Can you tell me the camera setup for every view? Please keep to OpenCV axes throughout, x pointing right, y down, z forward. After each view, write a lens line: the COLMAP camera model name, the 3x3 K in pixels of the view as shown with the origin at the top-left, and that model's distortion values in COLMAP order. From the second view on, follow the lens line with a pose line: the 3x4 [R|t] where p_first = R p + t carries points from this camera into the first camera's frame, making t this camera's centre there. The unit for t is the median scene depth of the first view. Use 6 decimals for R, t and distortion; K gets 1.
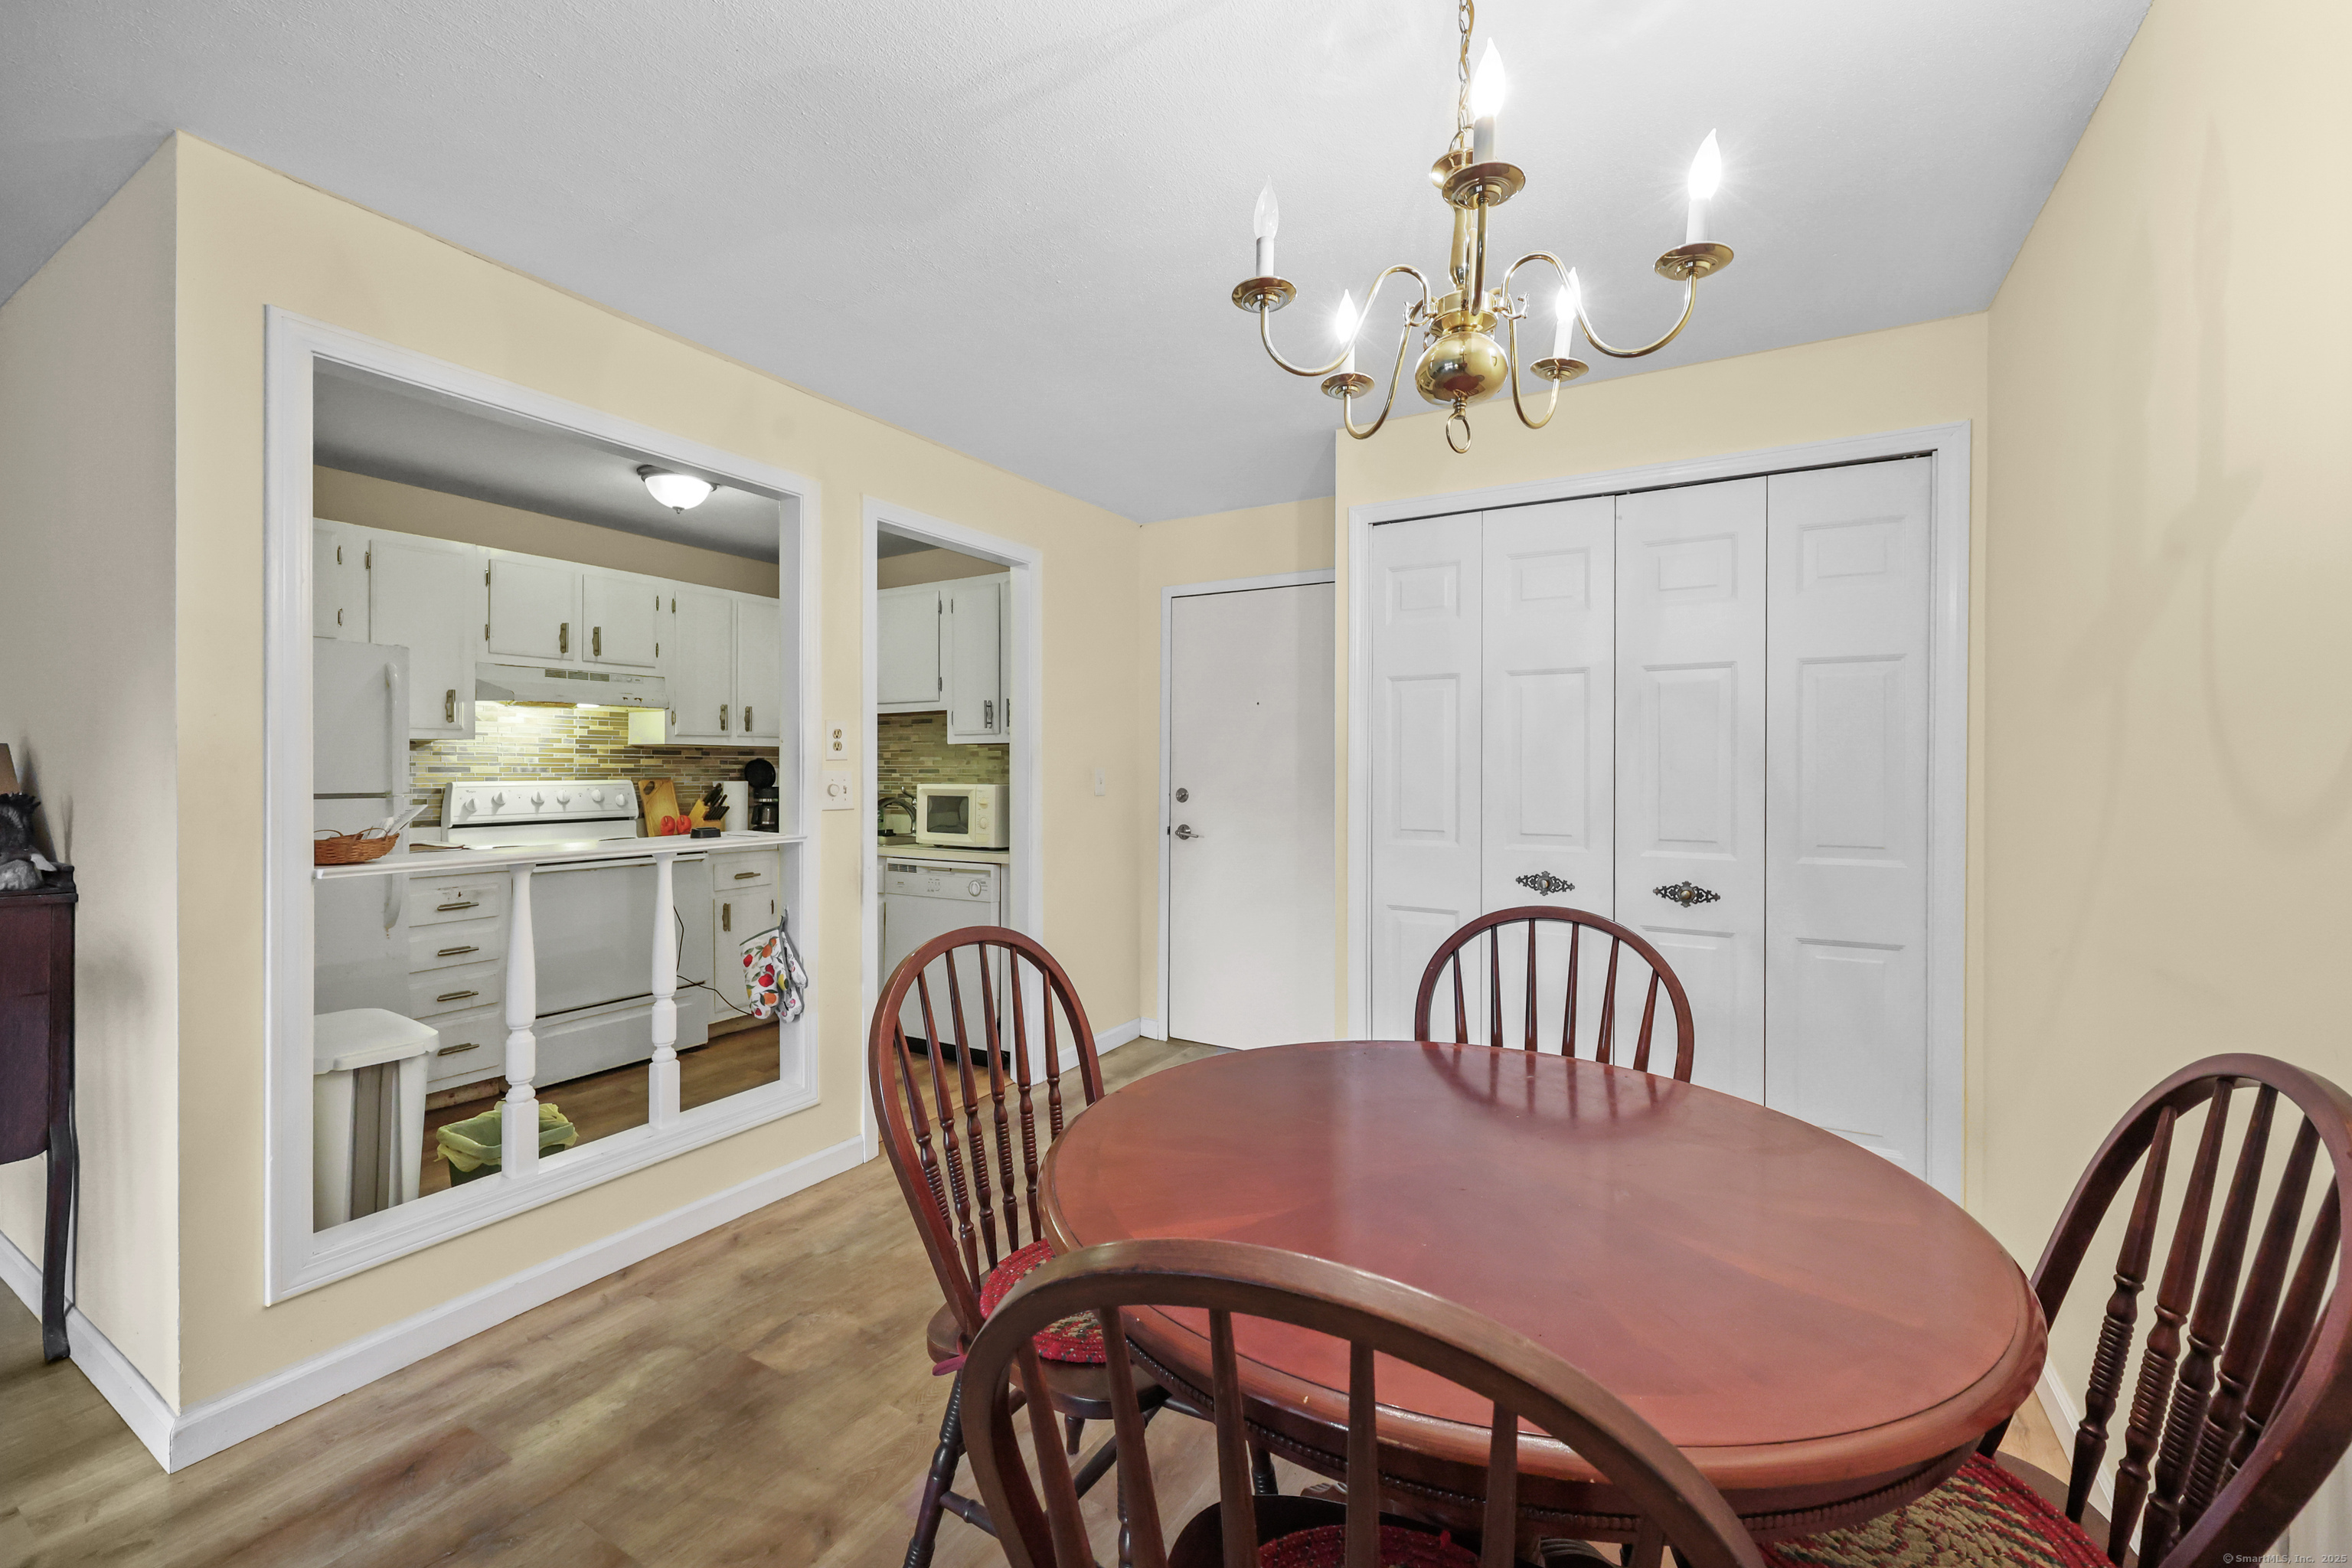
lens RADIAL K [[949.1, 0, 1170.1], [0, 949.1, 774.7], [0, 0, 1]] dist [-0.001077, 0.000039]
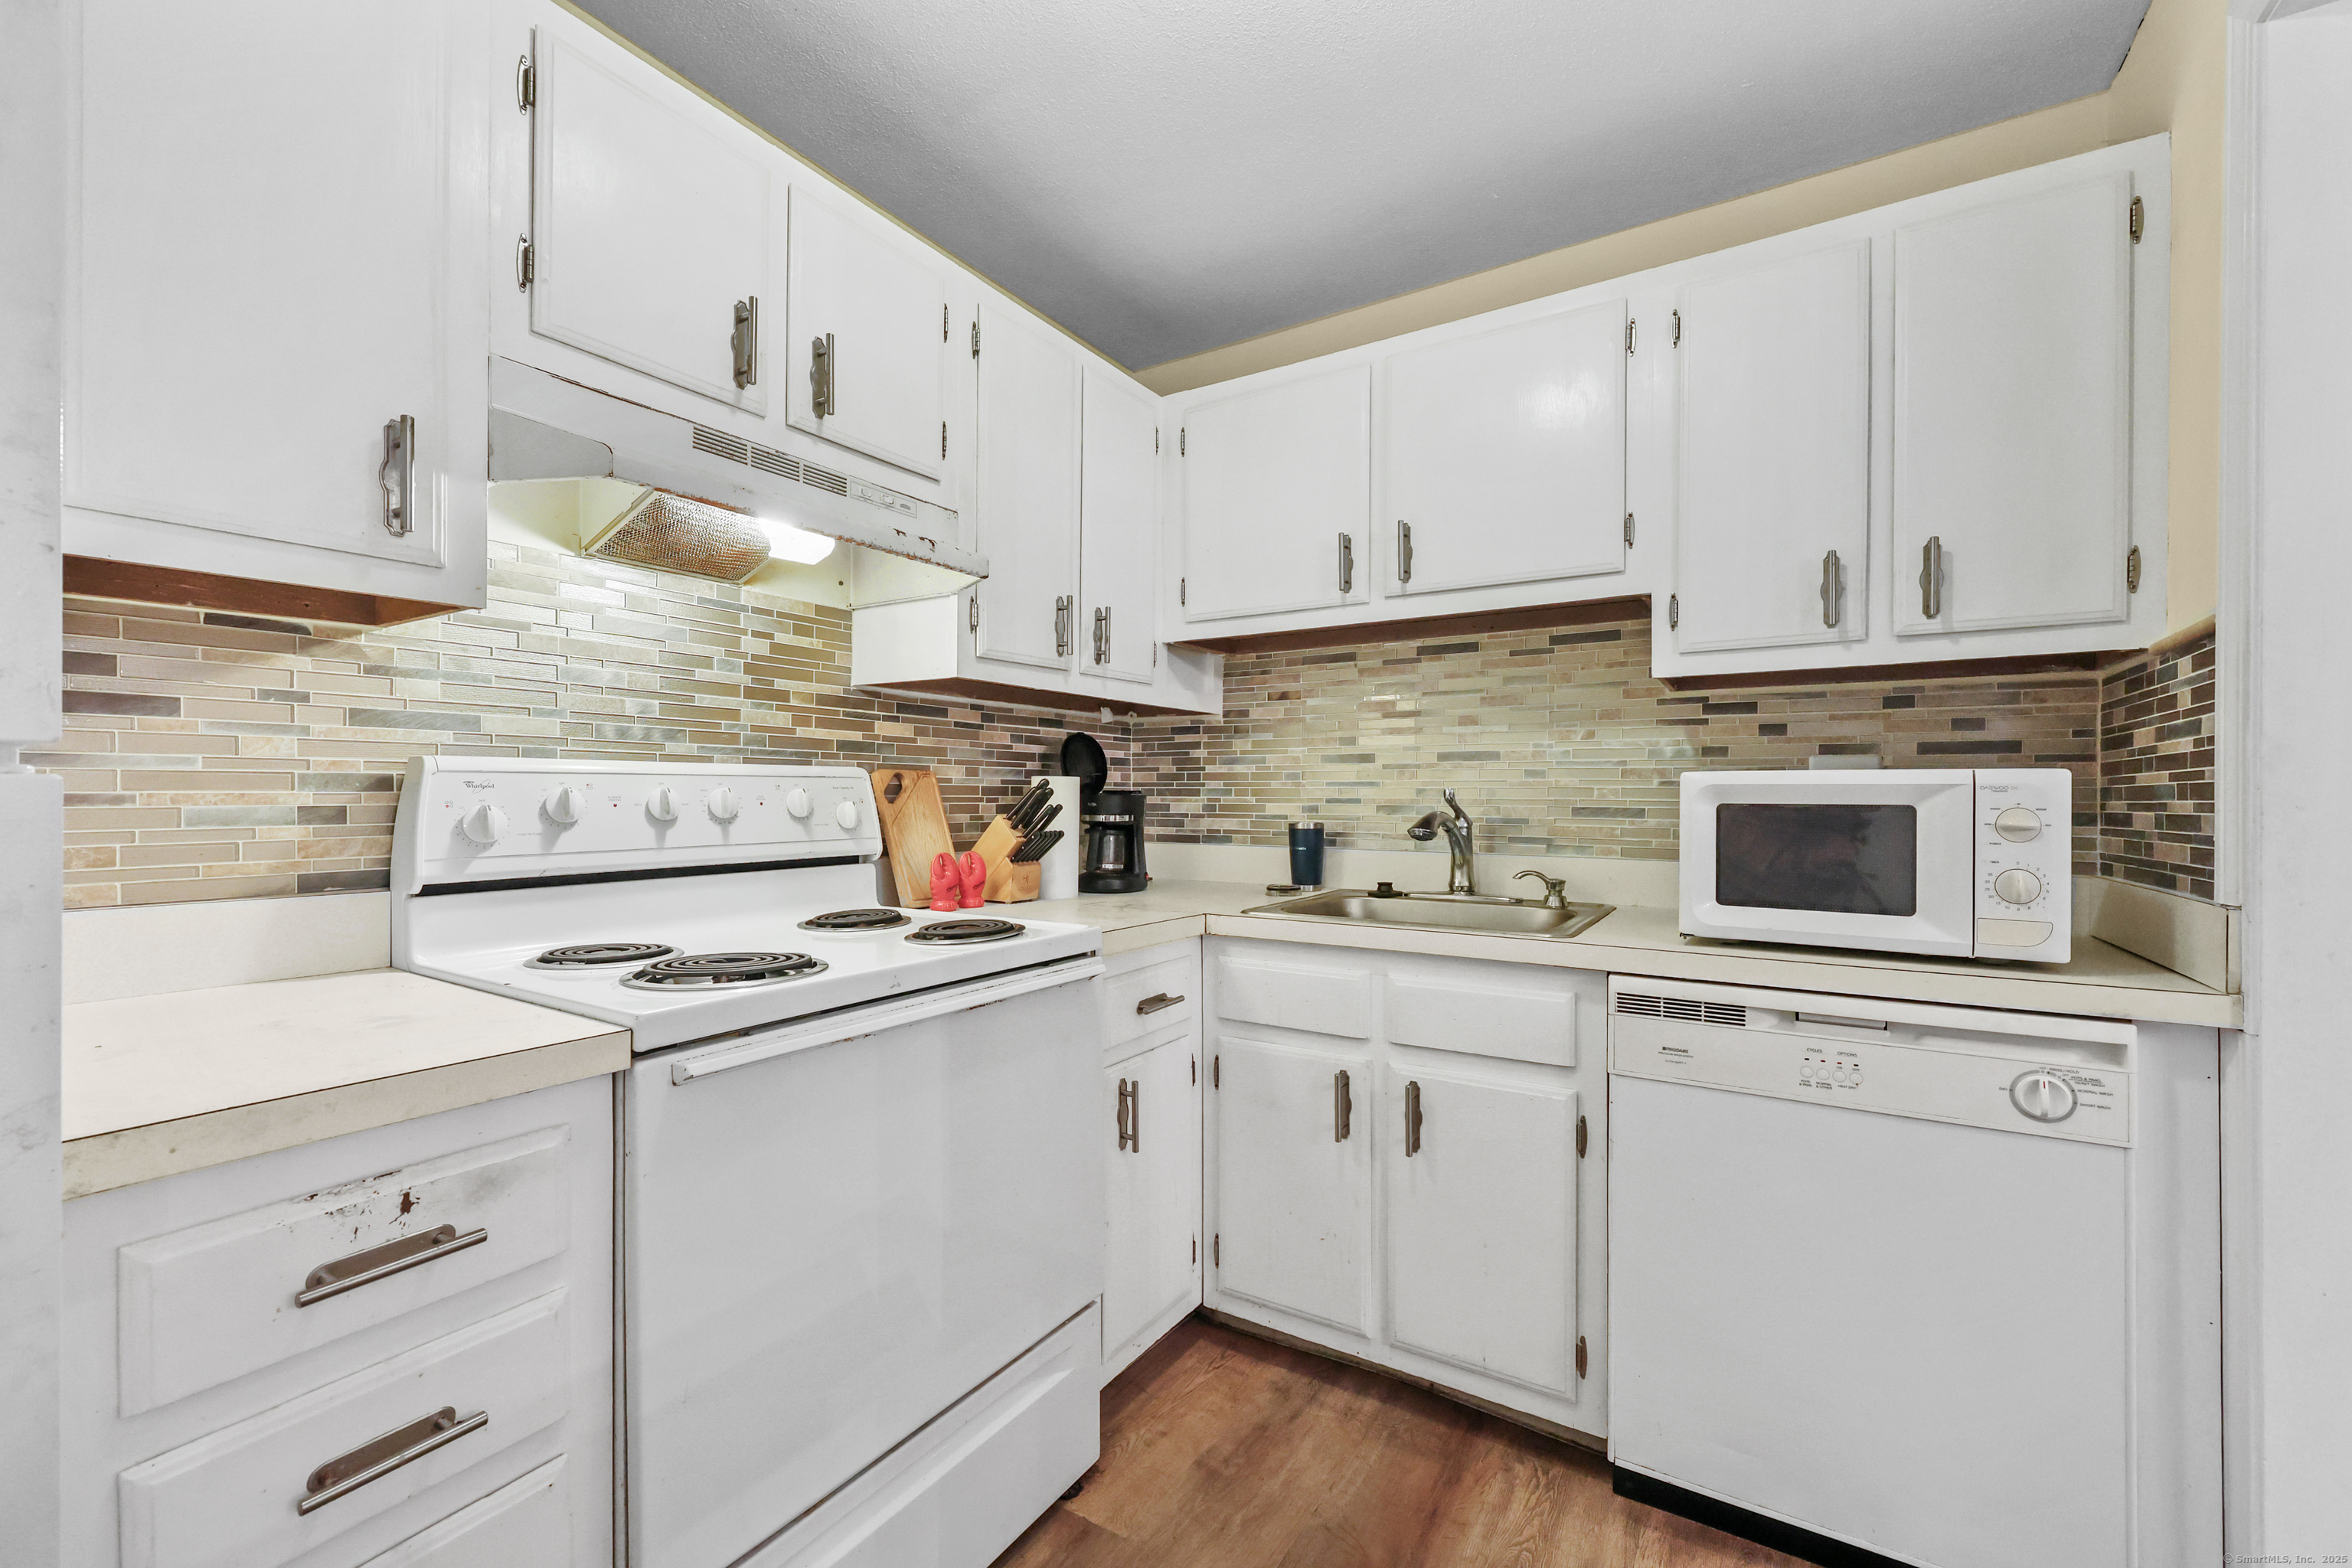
lens RADIAL K [[949.1, 0, 1169.6], [0, 949.1, 803.5], [0, 0, 1]] dist [-0.001077, 0.000039]
pose [[0.999425, 0.002945, -0.033765, -0.446100], [-0.002839, 0.999991, 0.003199, 0.020869], [0.033774, -0.003102, 0.999425, 0.623562]]
